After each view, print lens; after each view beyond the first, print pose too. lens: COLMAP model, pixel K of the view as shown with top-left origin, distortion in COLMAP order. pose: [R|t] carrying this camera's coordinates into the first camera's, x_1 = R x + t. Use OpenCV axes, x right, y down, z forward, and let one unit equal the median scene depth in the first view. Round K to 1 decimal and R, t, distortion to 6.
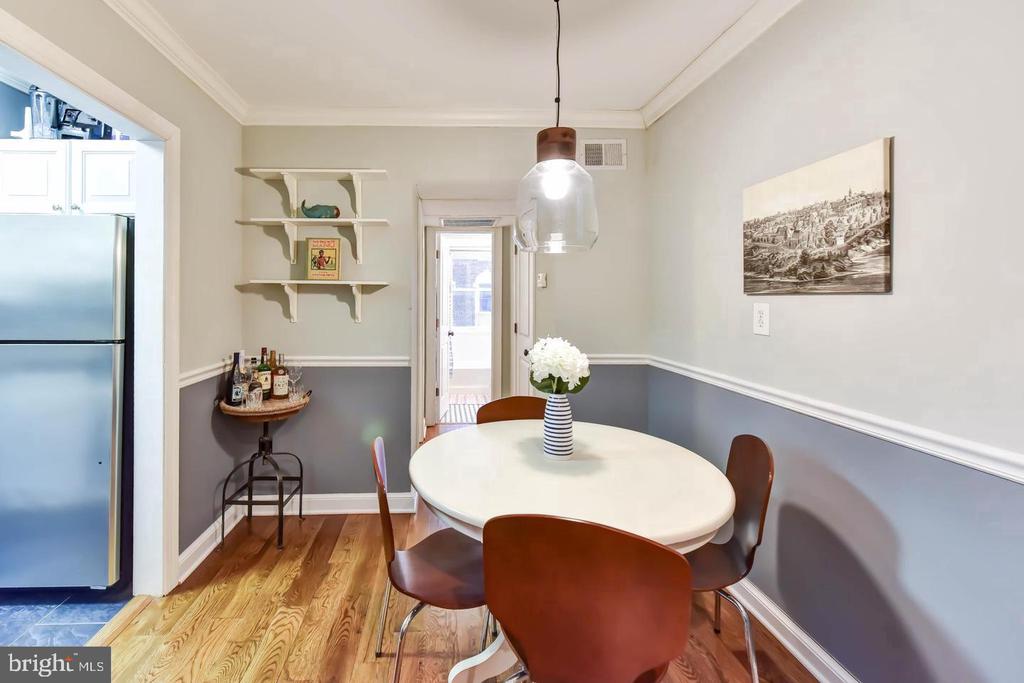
lens RADIAL K [[432.2, 0, 463.5], [0, 432.2, 297.5], [0, 0, 1]] dist [-0.003461, -0.000359]
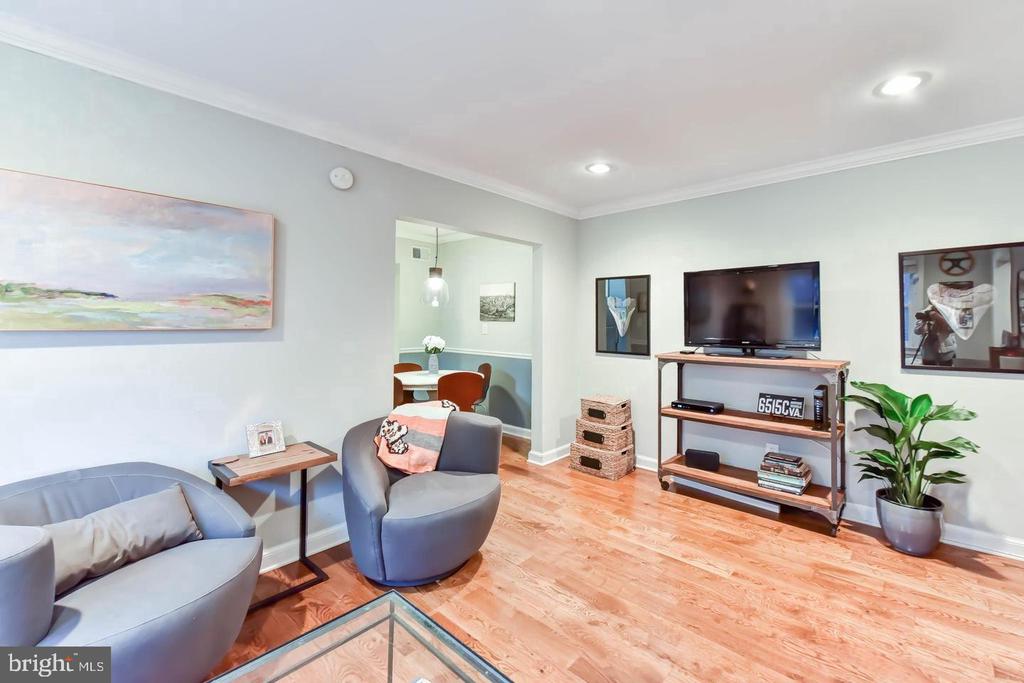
lens RADIAL K [[434.4, 0, 568.1], [0, 434.4, 314.5], [0, 0, 1]] dist [0.003157, -0.001041]
pose [[0.649844, 0.016586, 0.759887, -1.480725], [-0.012564, 0.999860, -0.011079, -0.029336], [-0.759964, -0.002348, 0.649961, -1.691029]]
